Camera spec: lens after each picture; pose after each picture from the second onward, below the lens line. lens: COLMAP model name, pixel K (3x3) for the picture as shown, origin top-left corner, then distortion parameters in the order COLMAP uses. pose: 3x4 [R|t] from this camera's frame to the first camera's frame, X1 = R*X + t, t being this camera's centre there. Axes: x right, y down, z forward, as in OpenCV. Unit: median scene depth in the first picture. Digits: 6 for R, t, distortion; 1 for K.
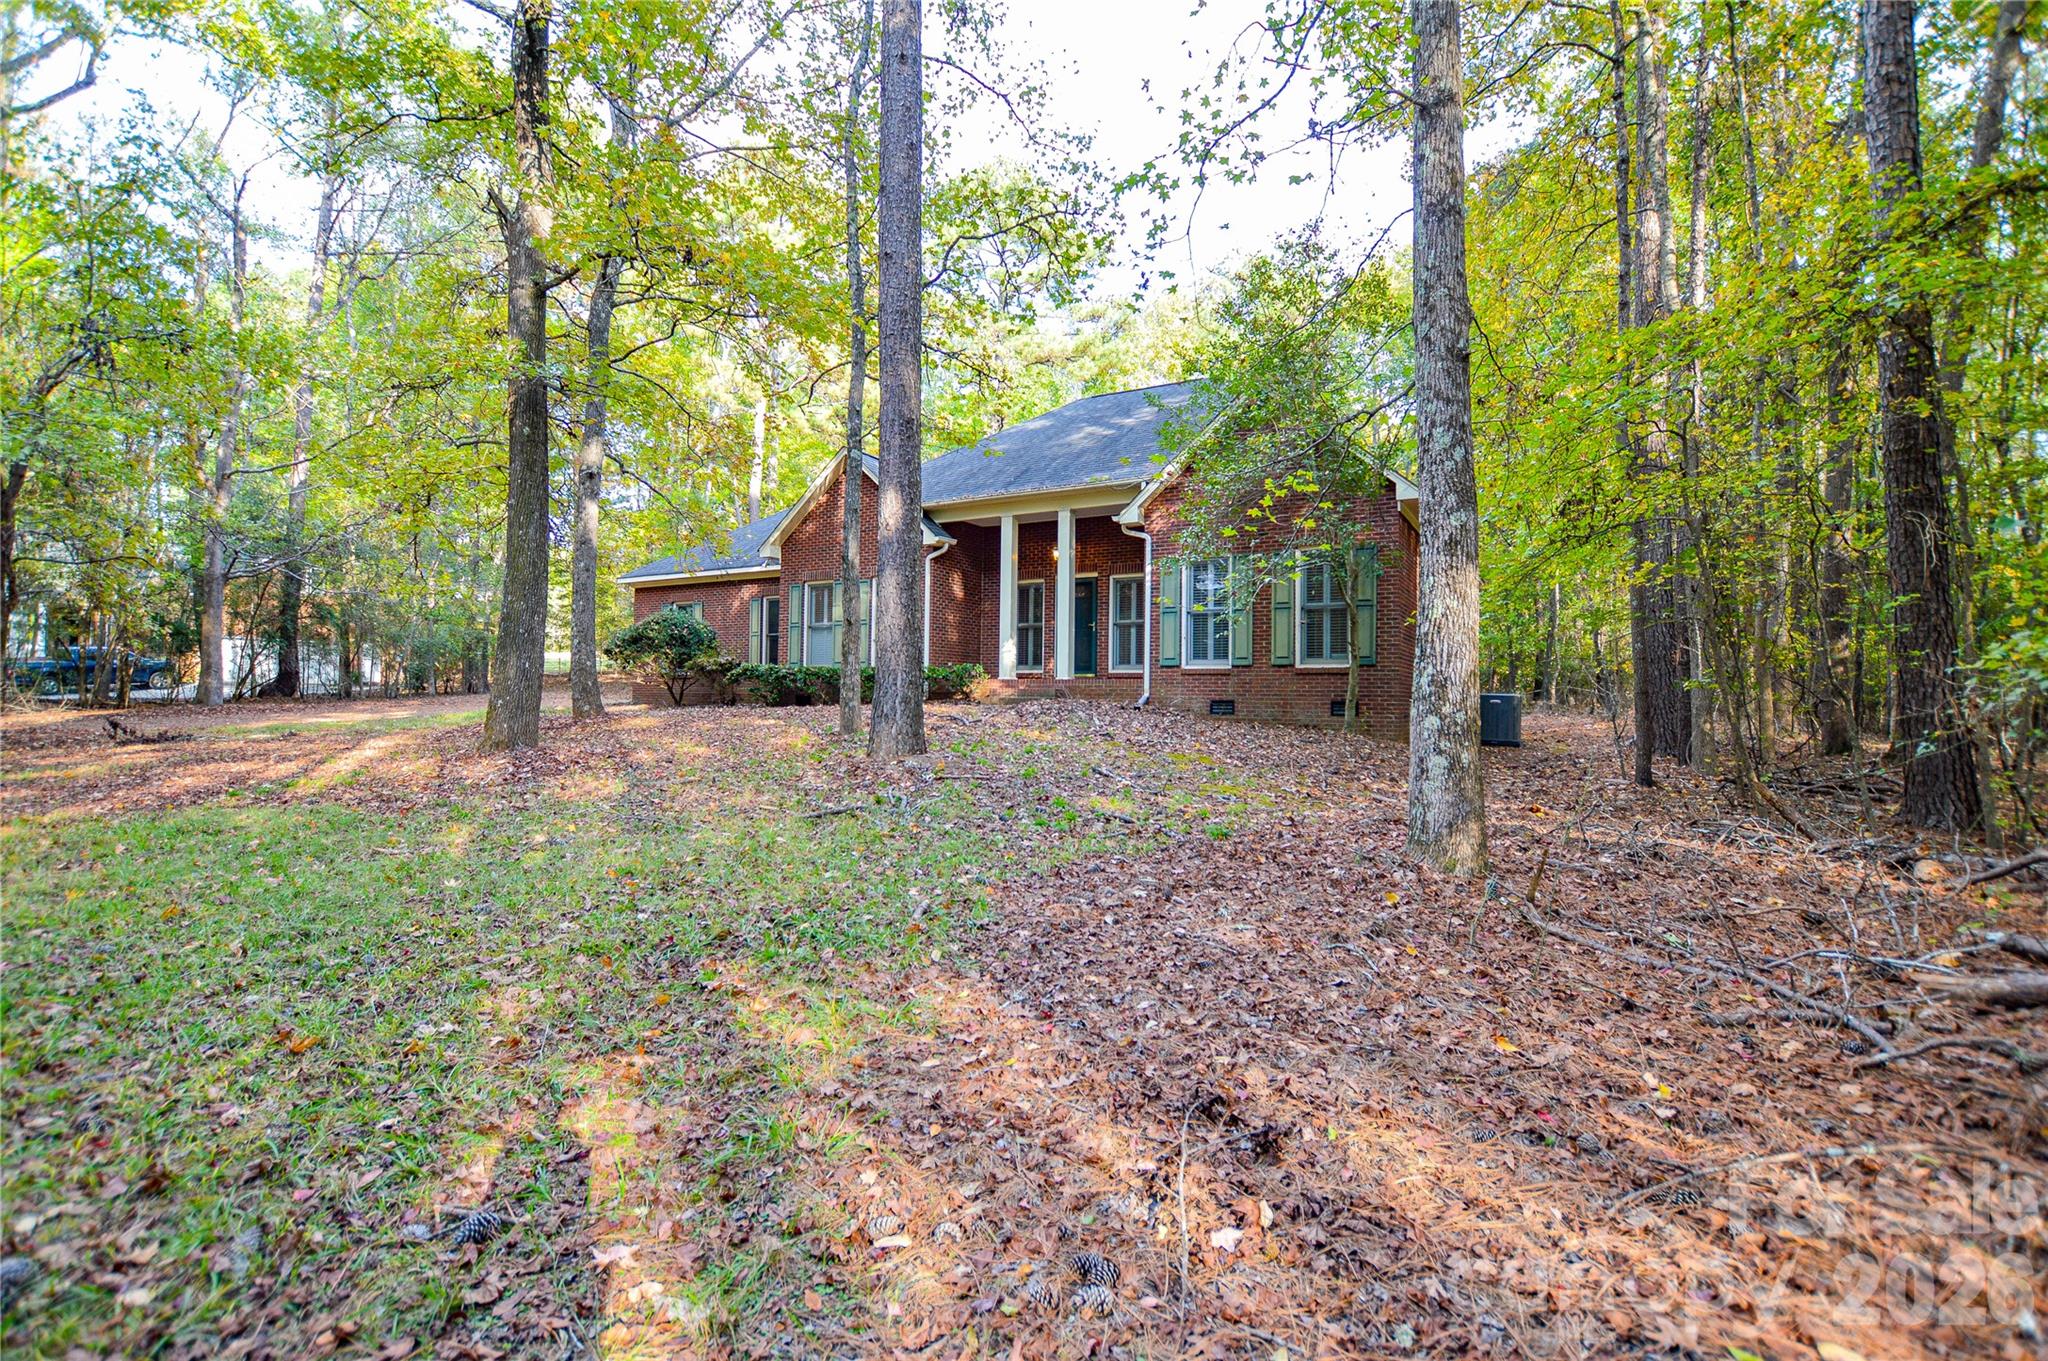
lens RADIAL K [[924.5, 0, 1008.1], [0, 924.5, 676.0], [0, 0, 1]] dist [-0.026316, -0.000026]
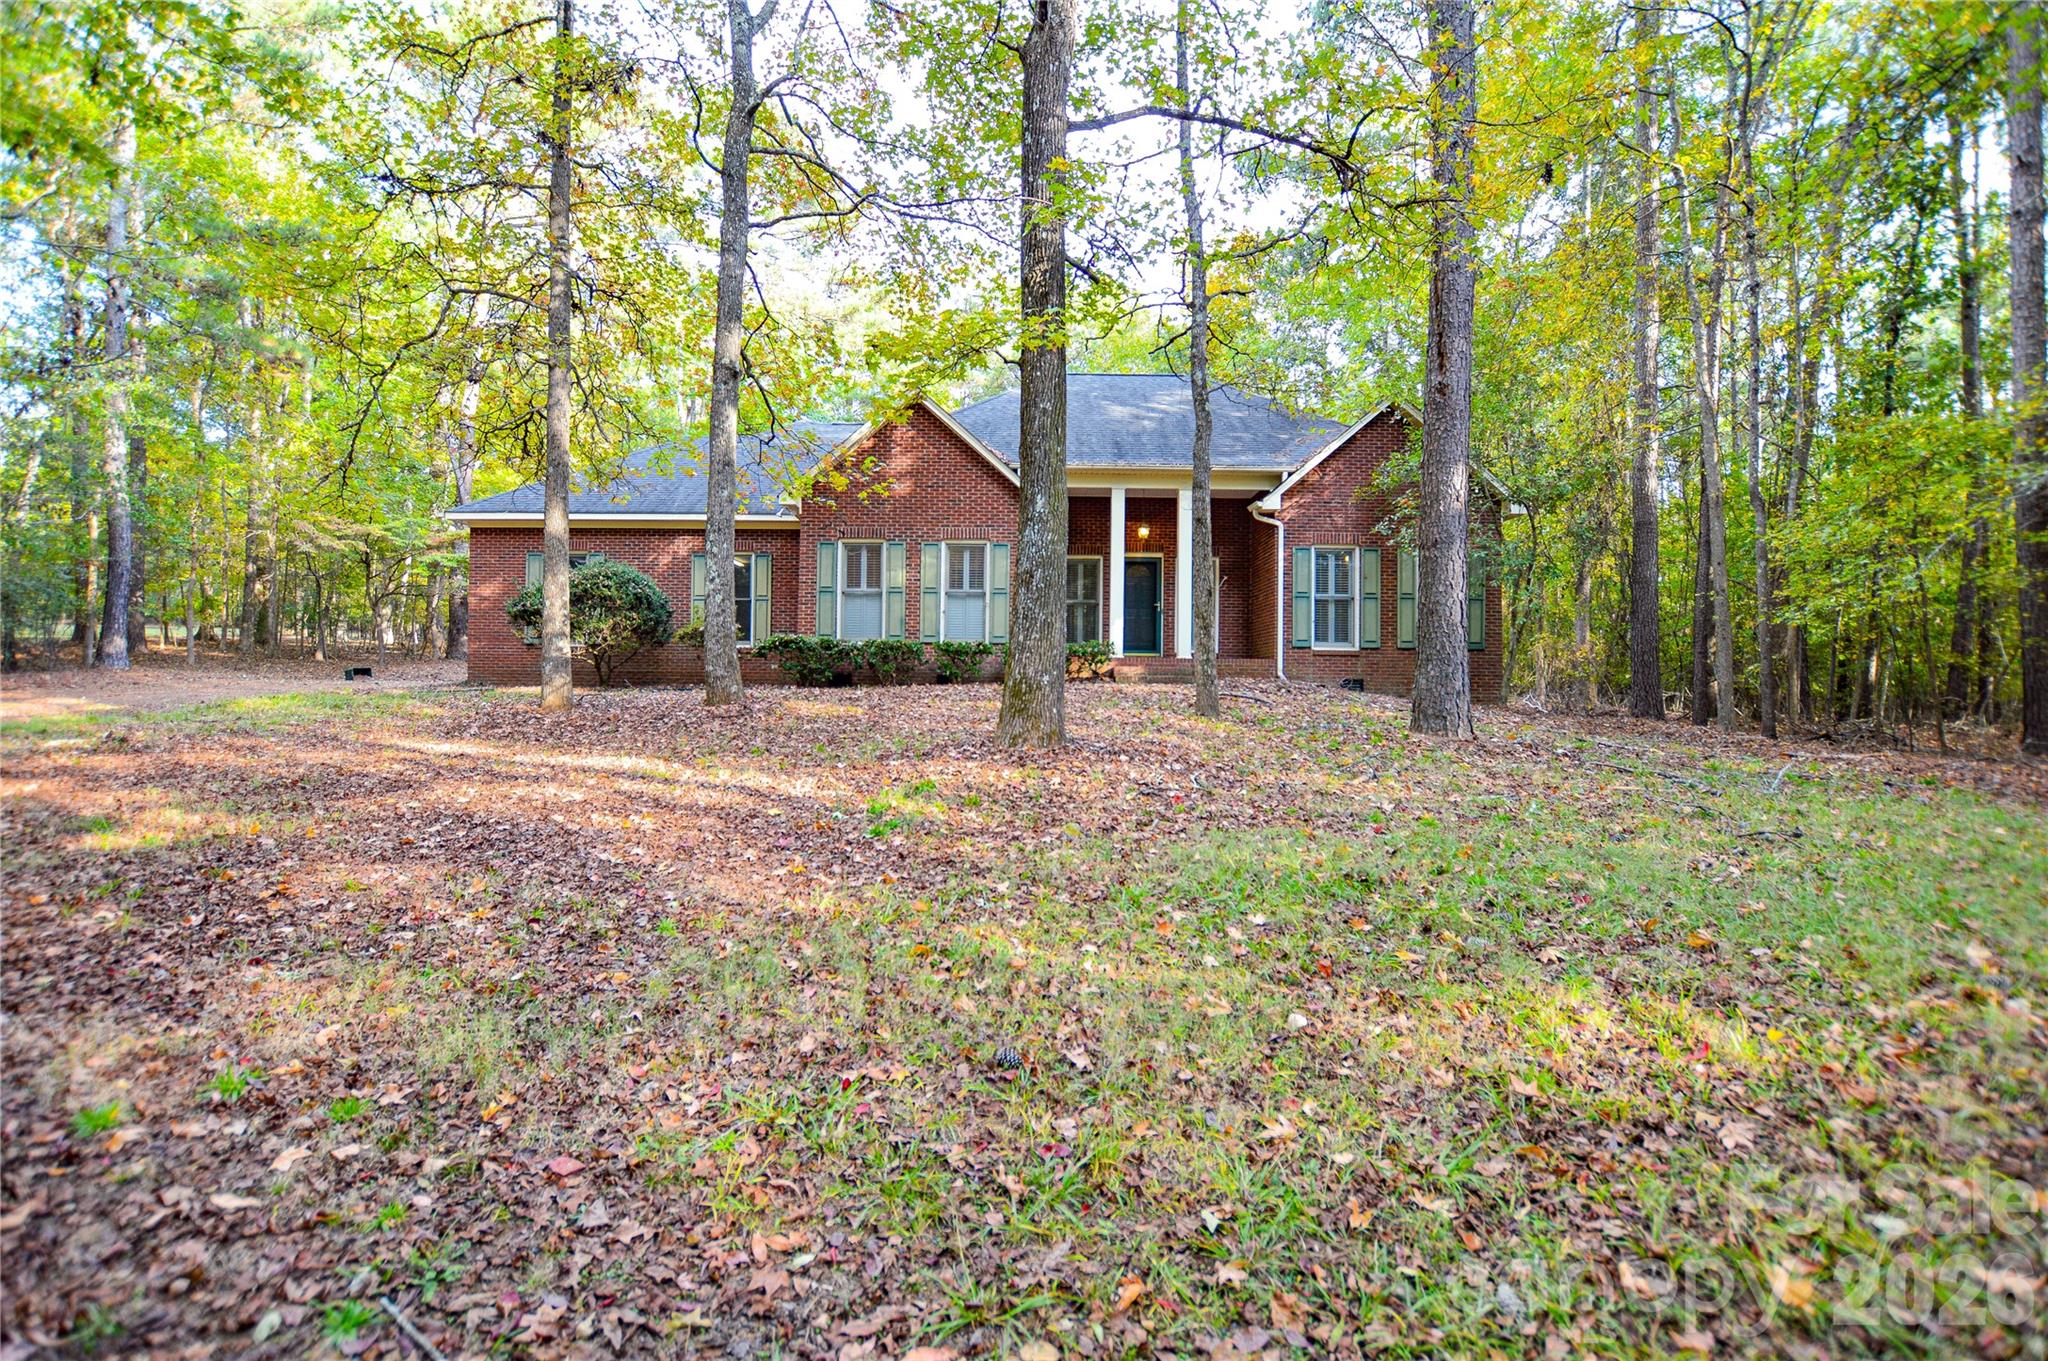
lens RADIAL K [[924.5, 0, 1008.1], [0, 924.5, 676.0], [0, 0, 1]] dist [-0.026316, -0.000026]
pose [[0.863549, 0.003952, 0.504250, -0.580853], [-0.011176, 0.999874, 0.011303, 0.012620], [-0.504141, -0.015397, 0.863484, 0.224292]]
